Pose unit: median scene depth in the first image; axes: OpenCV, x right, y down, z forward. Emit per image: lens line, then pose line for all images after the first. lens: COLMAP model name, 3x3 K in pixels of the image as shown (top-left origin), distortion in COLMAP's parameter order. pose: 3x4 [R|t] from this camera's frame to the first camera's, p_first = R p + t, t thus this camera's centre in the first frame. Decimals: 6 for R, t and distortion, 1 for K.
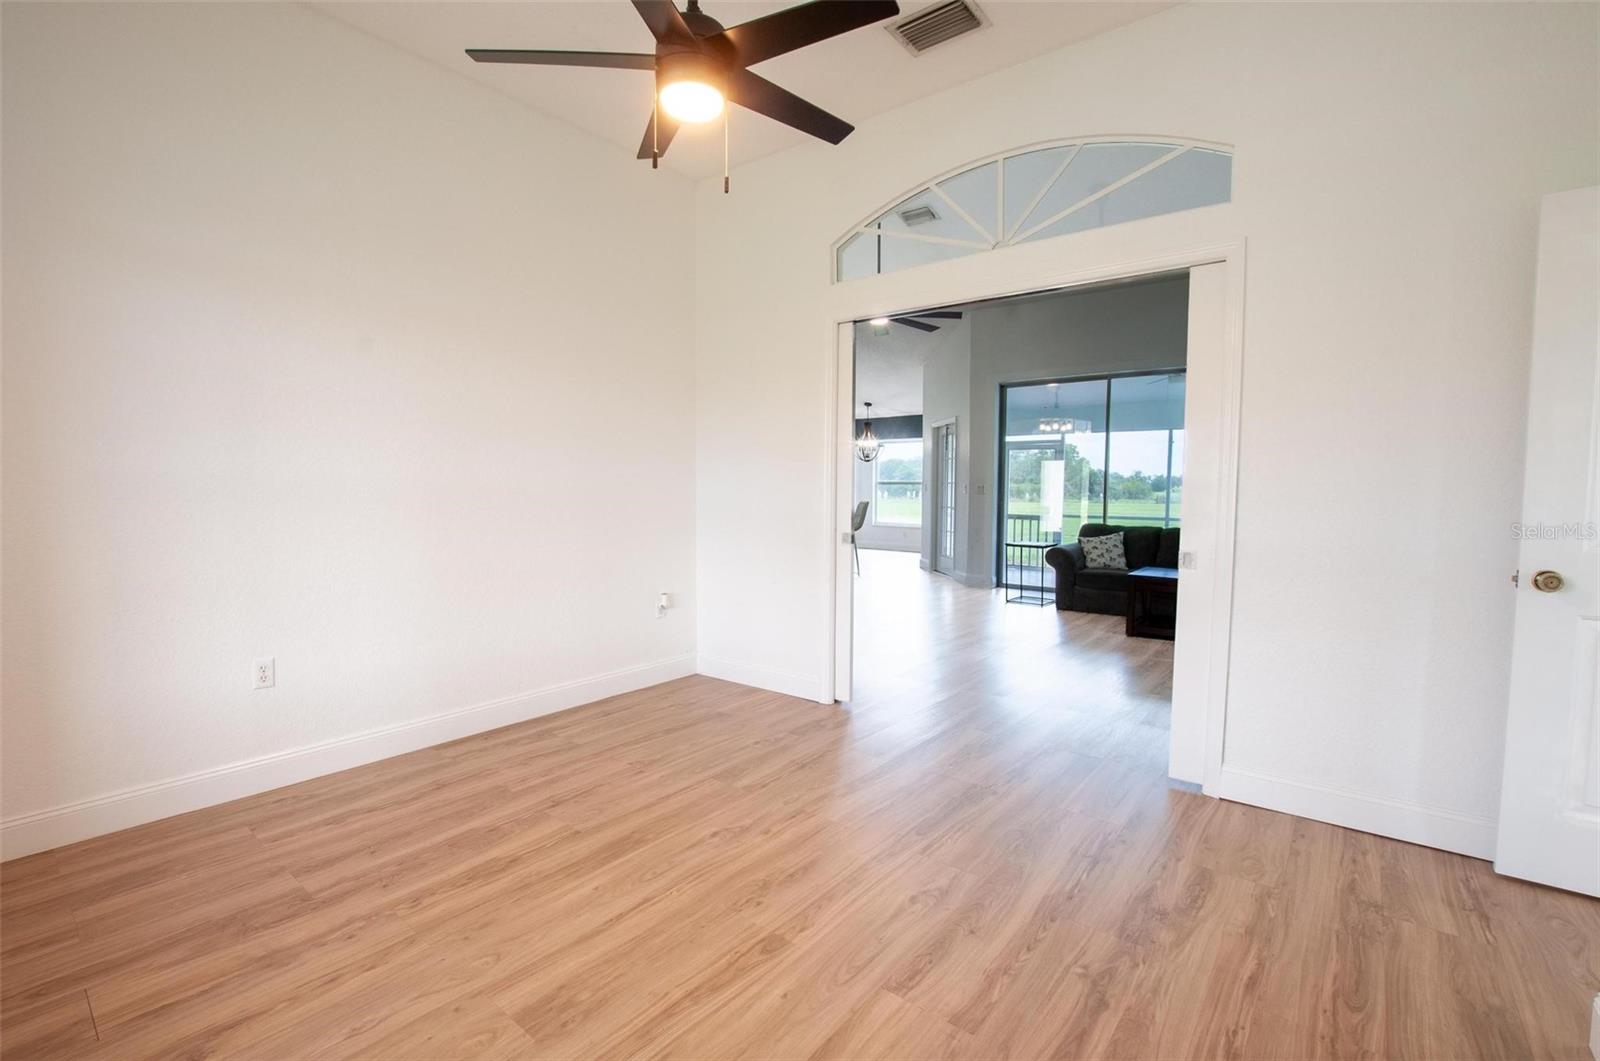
lens RADIAL K [[706.8, 0, 795.3], [0, 706.8, 532.4], [0, 0, 1]] dist [-0.029843, 0.005046]
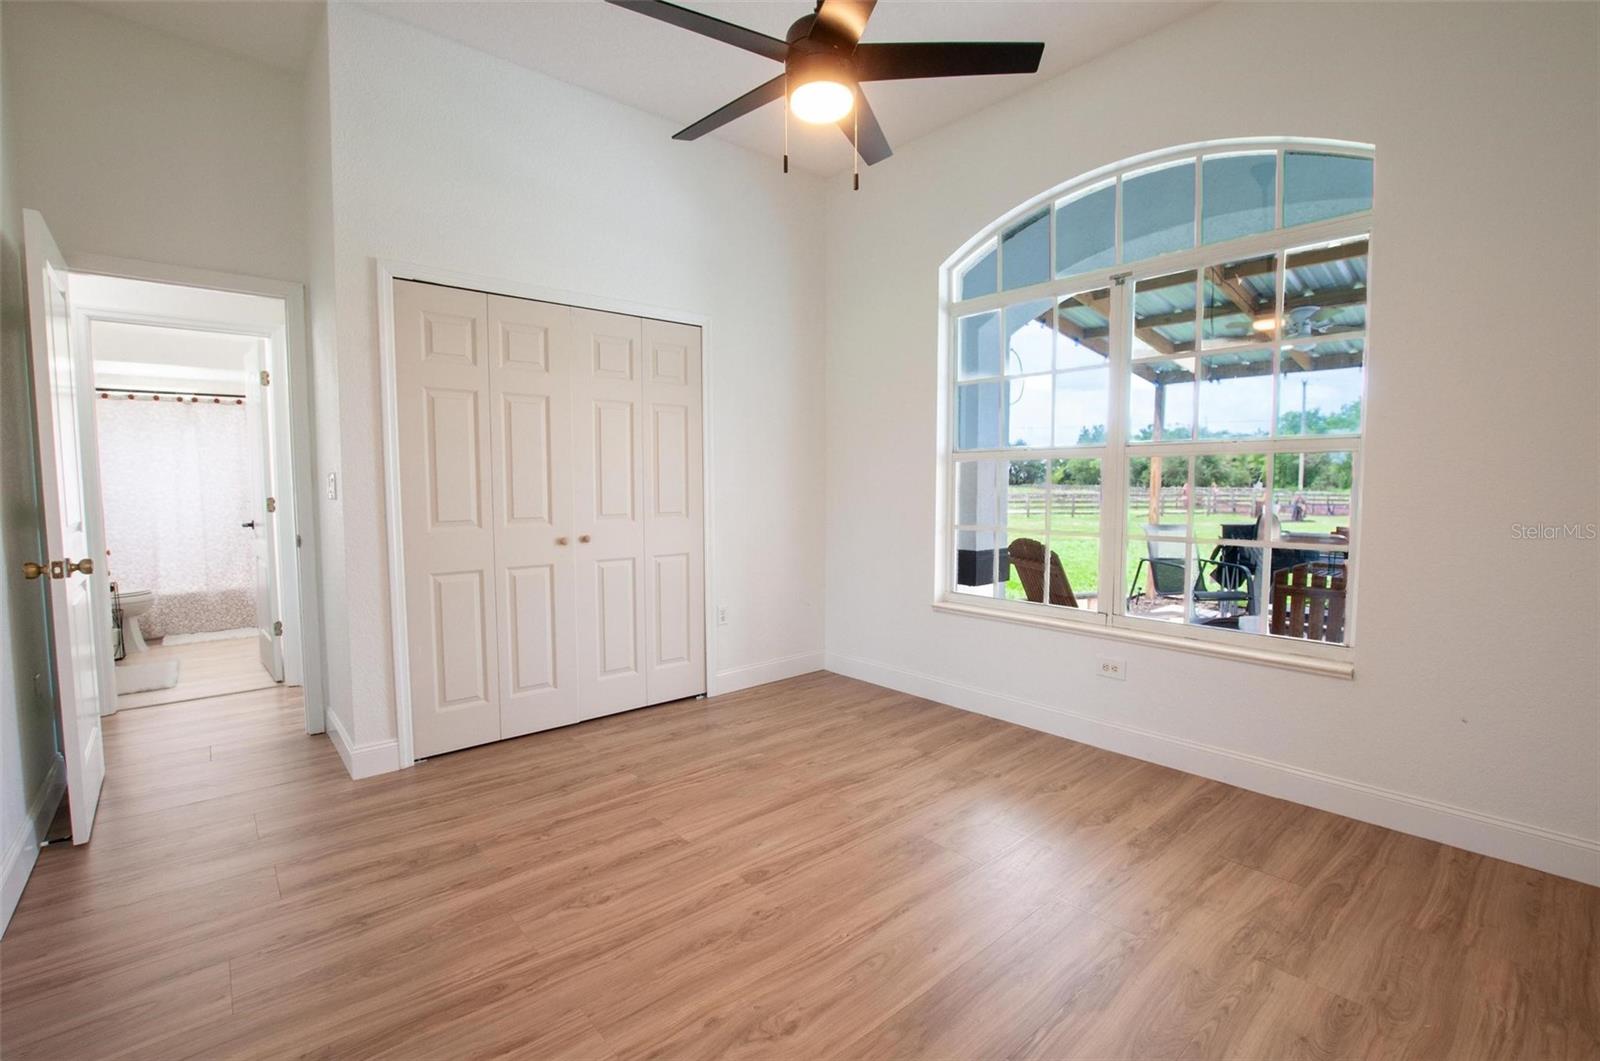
lens RADIAL K [[706.8, 0, 795.3], [0, 706.8, 532.4], [0, 0, 1]] dist [-0.029843, 0.005046]
pose [[-0.984028, -0.013797, 0.177477, -0.298086], [0.010012, 0.991124, 0.132561, -0.136178], [-0.177730, 0.132221, -0.975156, 2.062524]]
